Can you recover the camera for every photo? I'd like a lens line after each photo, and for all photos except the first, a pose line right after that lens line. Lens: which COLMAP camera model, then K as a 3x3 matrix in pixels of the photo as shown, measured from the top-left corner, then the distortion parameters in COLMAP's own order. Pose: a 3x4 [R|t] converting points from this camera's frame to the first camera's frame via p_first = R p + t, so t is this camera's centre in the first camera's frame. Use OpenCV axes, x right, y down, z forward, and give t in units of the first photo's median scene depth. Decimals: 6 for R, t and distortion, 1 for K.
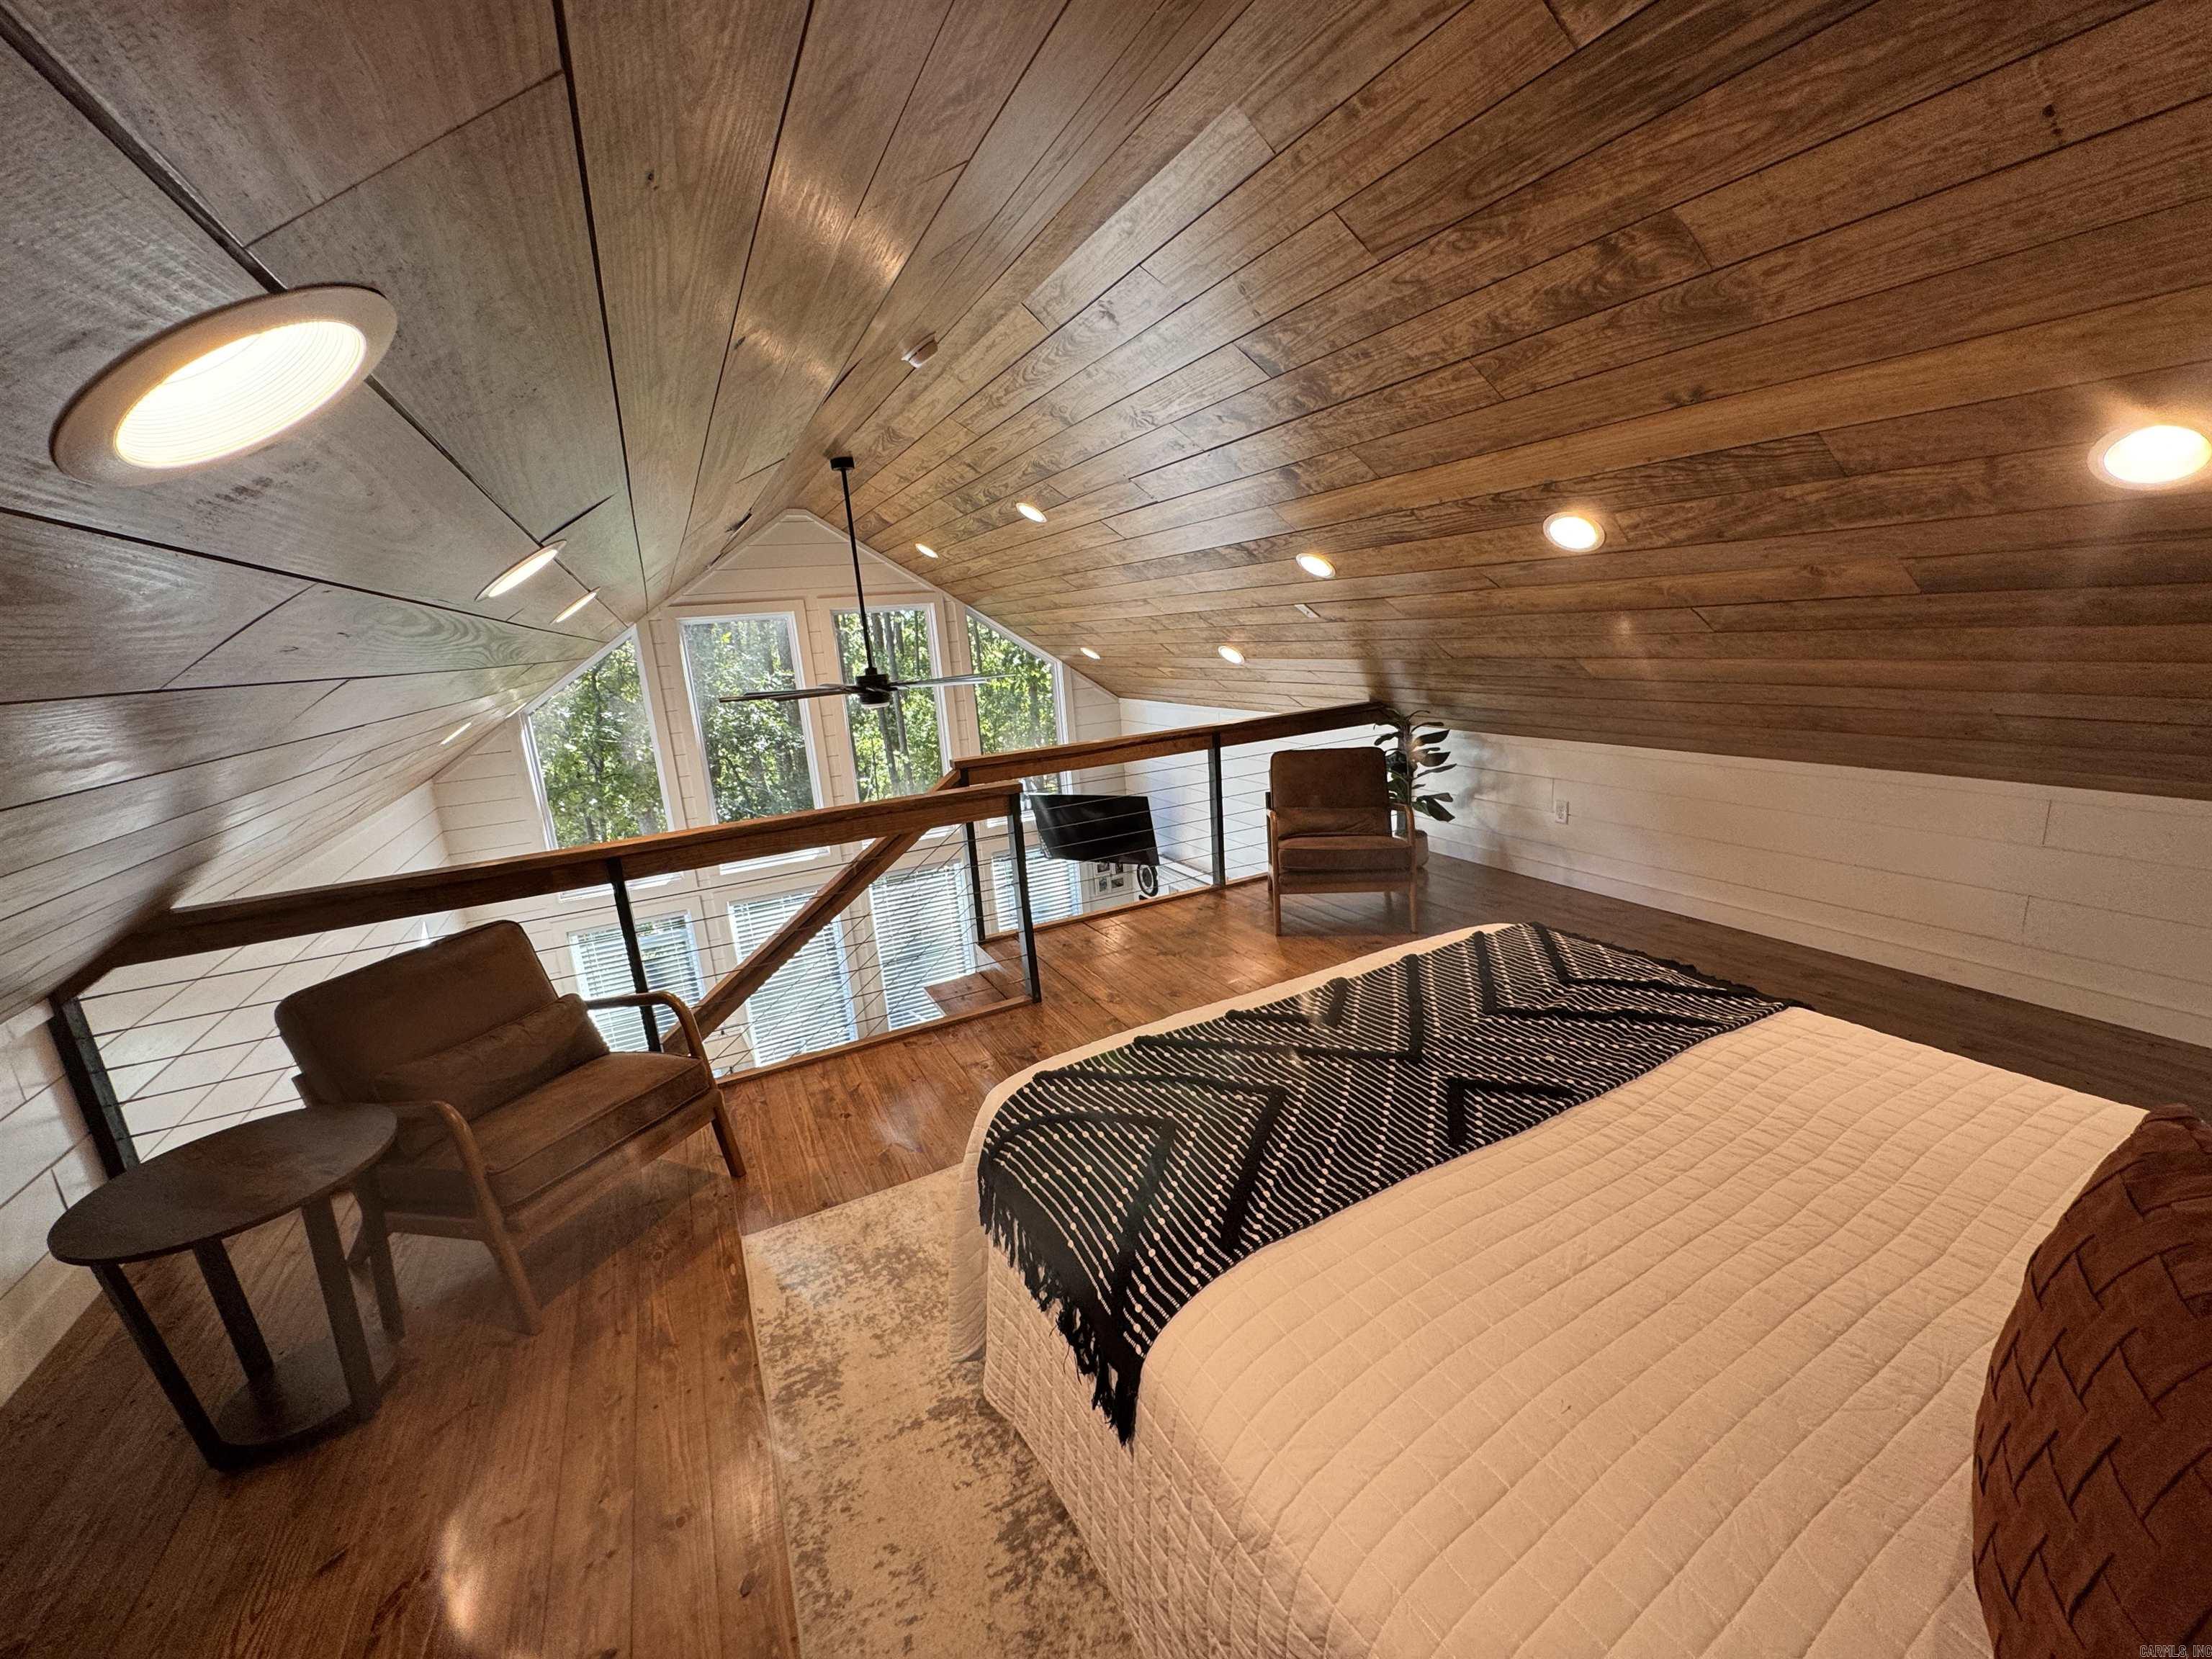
lens RADIAL K [[884.7, 0, 1091.8], [0, 884.7, 831.0], [0, 0, 1]] dist [-0.004703, 0.000459]
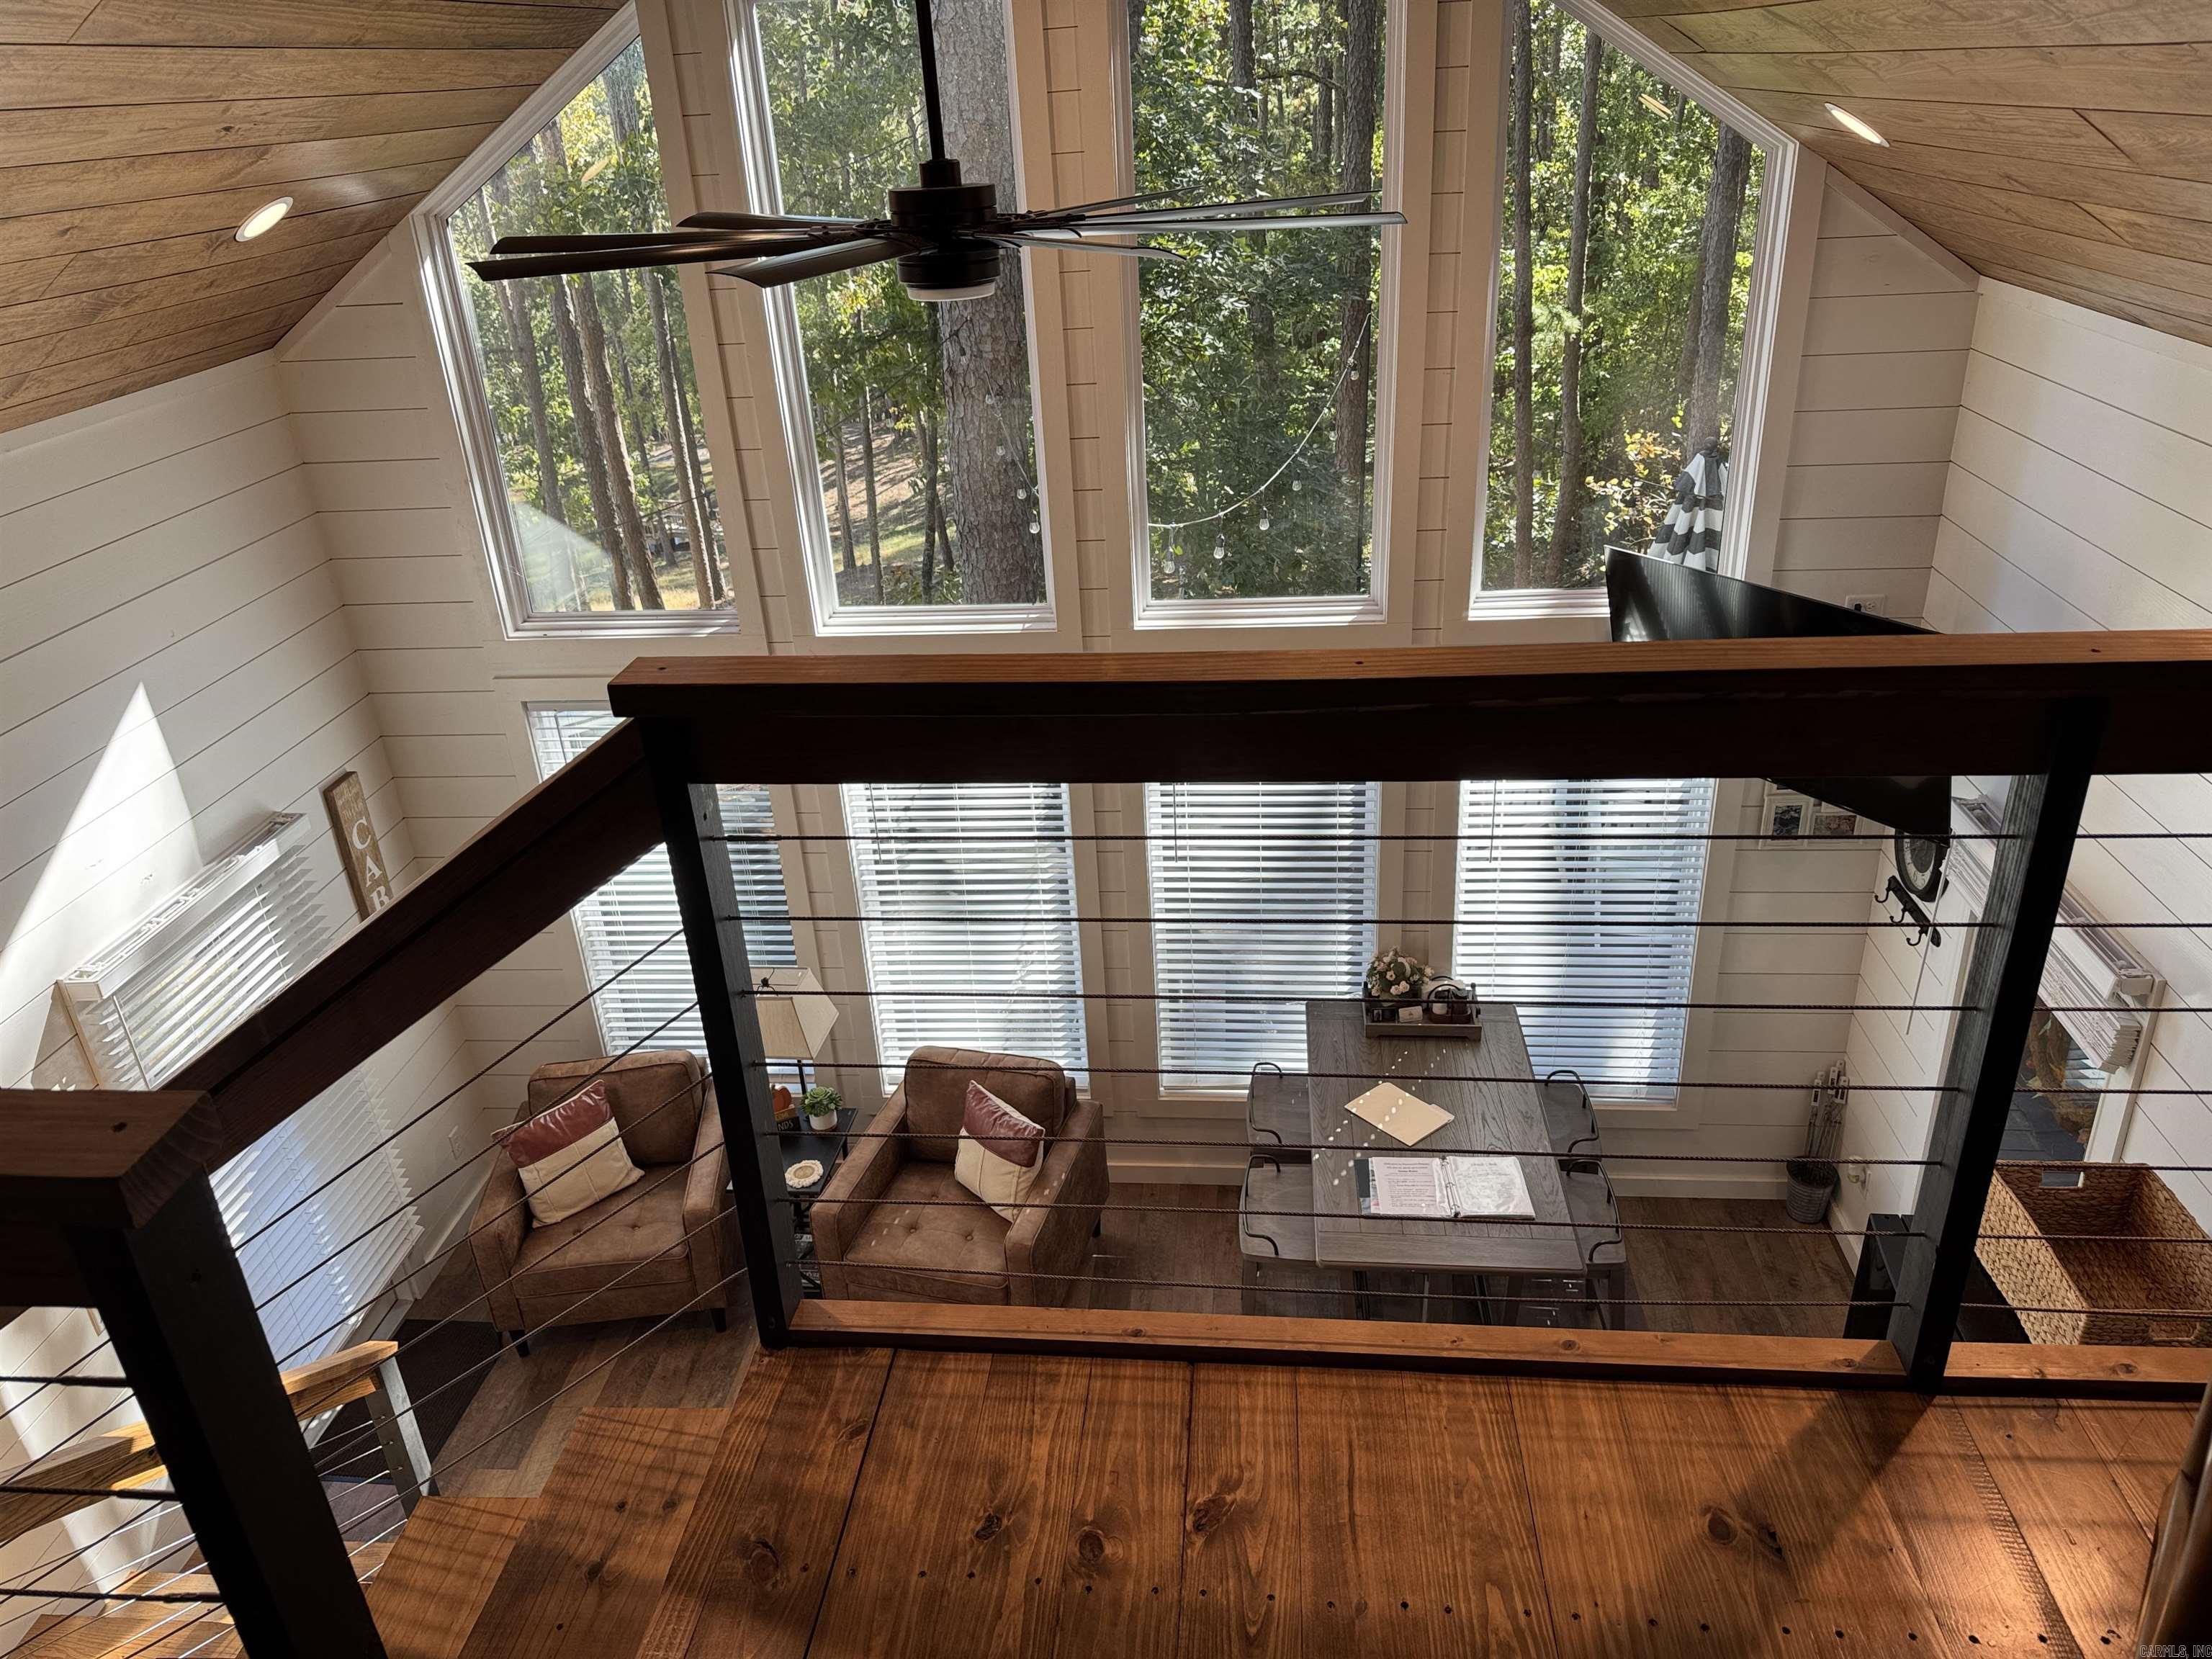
lens RADIAL K [[1565.2, 0, 1103.0], [0, 1565.2, 839.0], [0, 0, 1]] dist [0.044003, -0.048828]
pose [[0.857960, 0.247138, -0.450363, 0.072785], [-0.126720, 0.951401, 0.280676, -0.089035], [0.497842, -0.183738, 0.847581, 0.383751]]
